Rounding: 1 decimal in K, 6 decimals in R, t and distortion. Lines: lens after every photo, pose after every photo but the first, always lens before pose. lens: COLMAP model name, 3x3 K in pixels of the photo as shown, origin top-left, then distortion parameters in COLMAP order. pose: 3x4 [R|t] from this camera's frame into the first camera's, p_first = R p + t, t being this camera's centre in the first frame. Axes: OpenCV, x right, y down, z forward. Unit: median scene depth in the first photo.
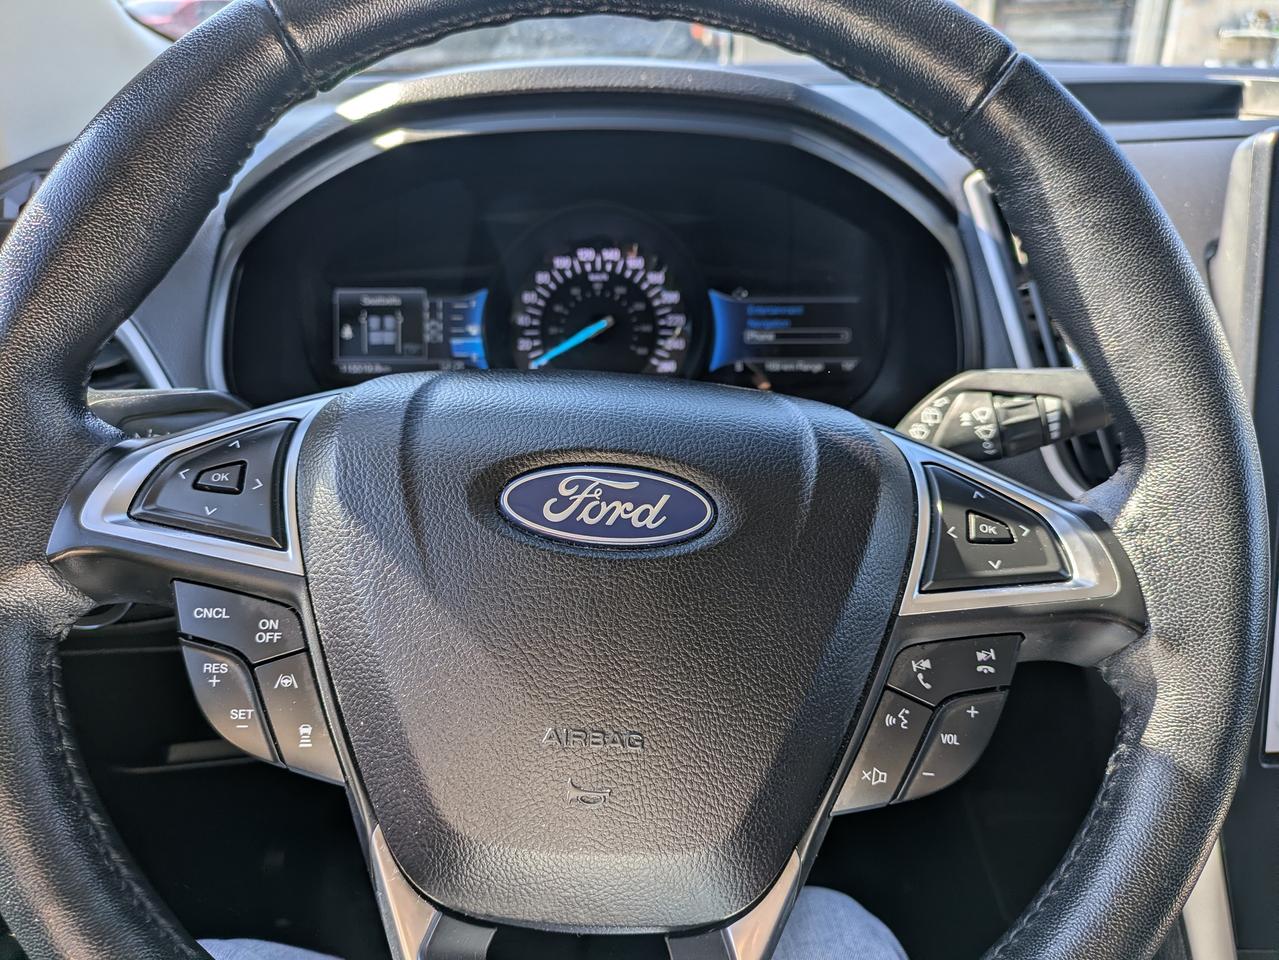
lens RADIAL K [[952.2, 0, 636.4], [0, 952.2, 497.5], [0, 0, 1]] dist [-0.002997, -0.002066]
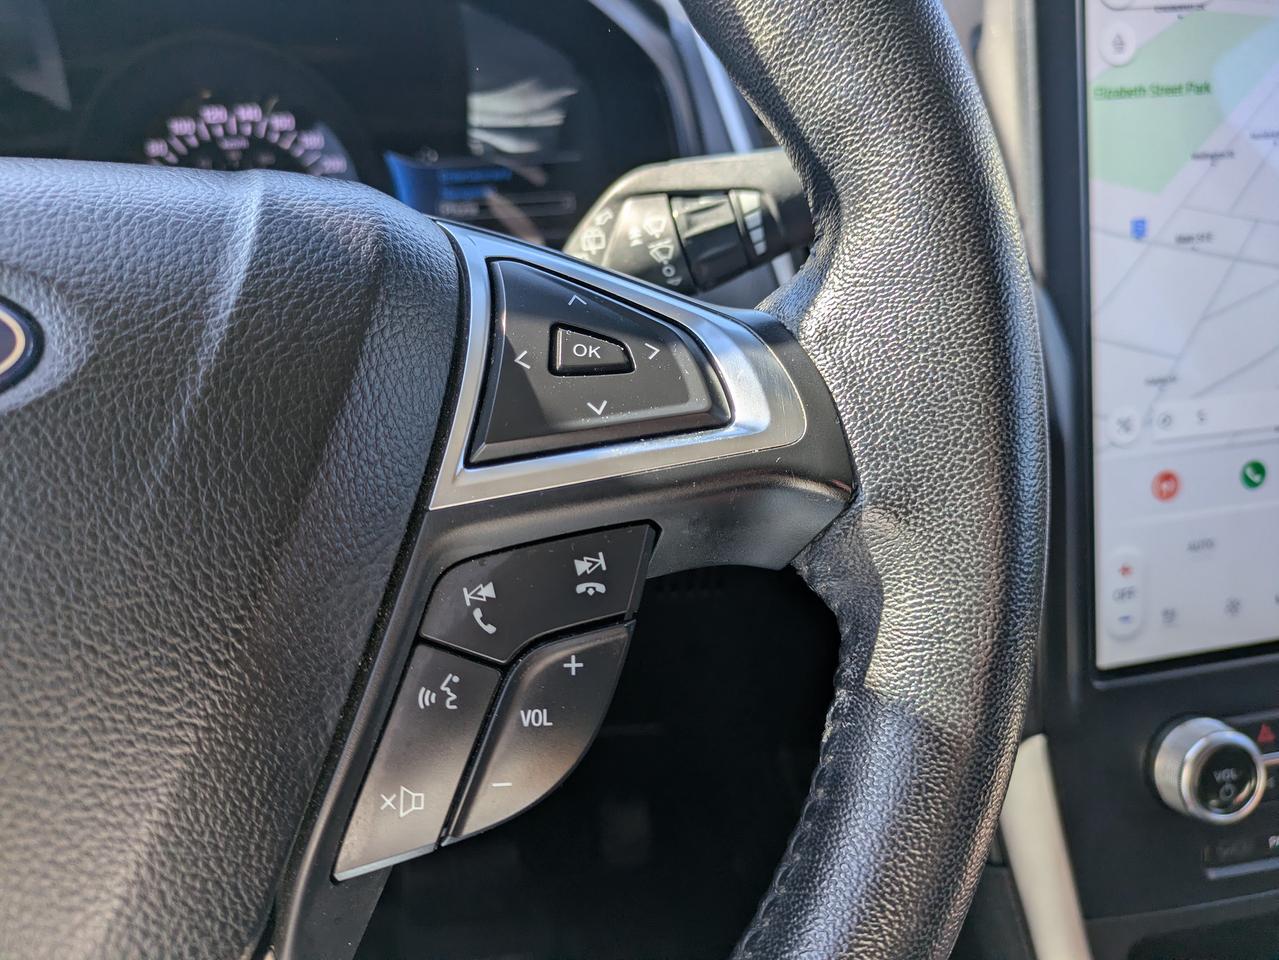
lens RADIAL K [[934.9, 0, 643.4], [0, 934.9, 475.2], [0, 0, 1]] dist [0.005017, -0.004187]
pose [[0.988980, -0.091169, 0.116651, 0.260512], [0.090951, 0.995829, 0.007196, 0.085475], [-0.116821, 0.003492, 0.993147, 0.336033]]
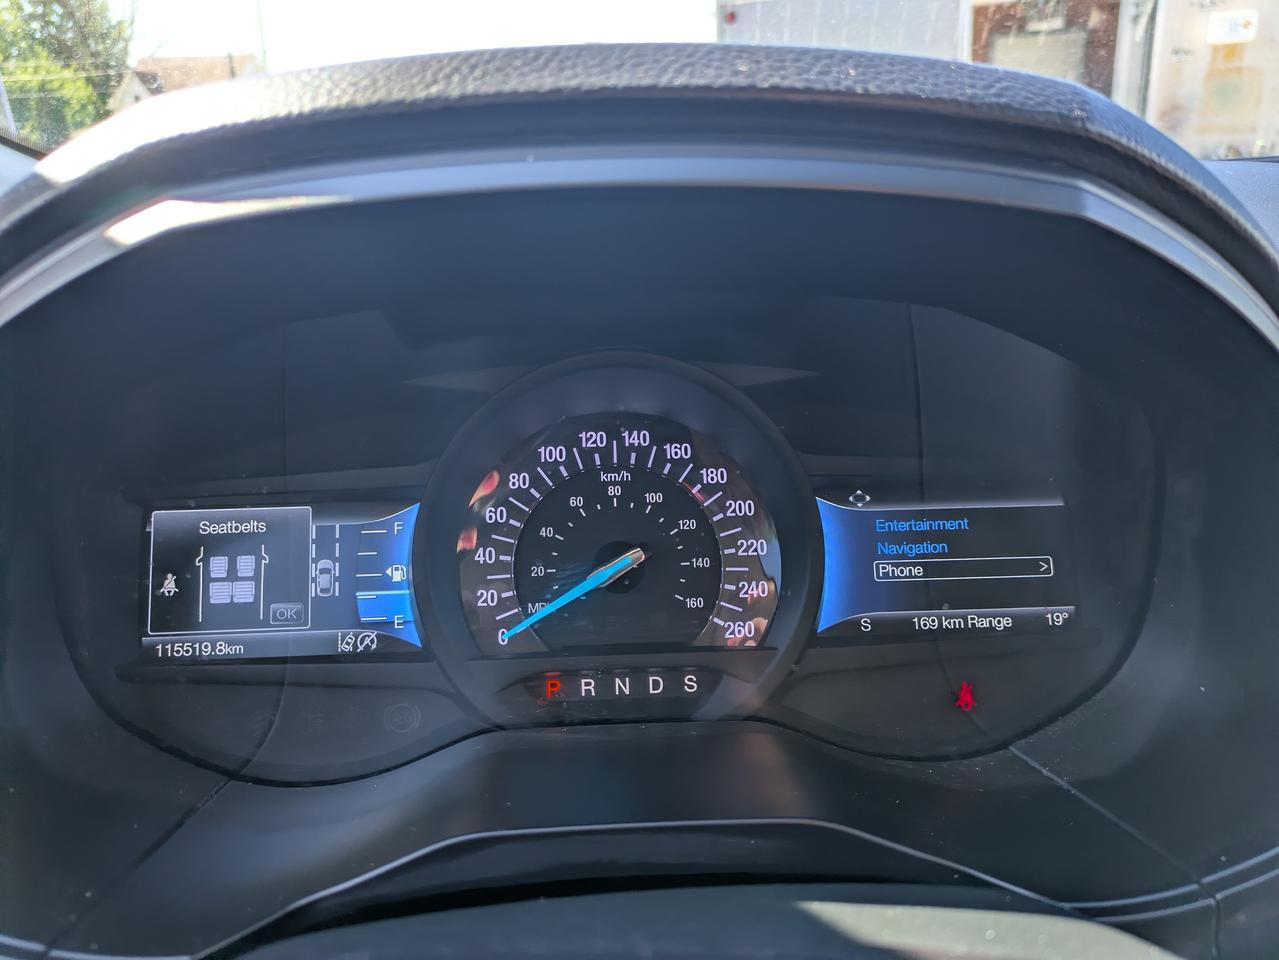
lens RADIAL K [[934.9, 0, 643.4], [0, 934.9, 475.2], [0, 0, 1]] dist [0.005017, -0.004187]
pose [[0.999429, -0.025289, 0.022402, -0.053909], [0.028547, 0.986767, -0.159612, -0.214267], [-0.018069, 0.160161, 0.986926, 0.668472]]
